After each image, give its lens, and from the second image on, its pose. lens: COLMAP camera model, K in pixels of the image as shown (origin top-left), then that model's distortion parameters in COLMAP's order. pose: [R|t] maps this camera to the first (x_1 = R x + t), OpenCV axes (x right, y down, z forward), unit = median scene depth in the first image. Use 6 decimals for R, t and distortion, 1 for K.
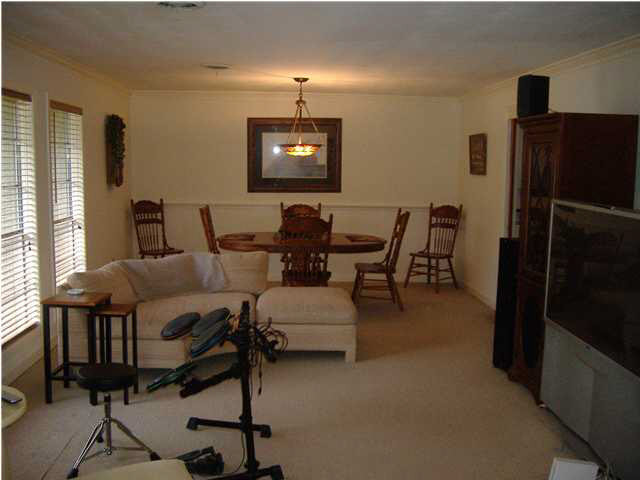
lens RADIAL K [[689.7, 0, 320.0], [0, 689.7, 240.0], [0, 0, 1]] dist [-0.001150, -0.000017]
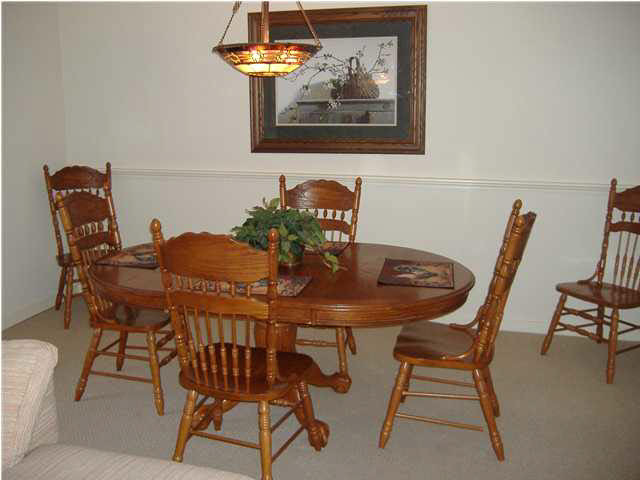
lens RADIAL K [[573.7, 0, 320.0], [0, 573.7, 240.0], [0, 0, 1]] dist [-0.069406, -0.002922]
pose [[0.945826, 0.055037, -0.319975, 0.098428], [-0.030775, 0.996288, 0.080396, -0.037830], [0.323212, -0.066193, 0.944009, 0.577770]]
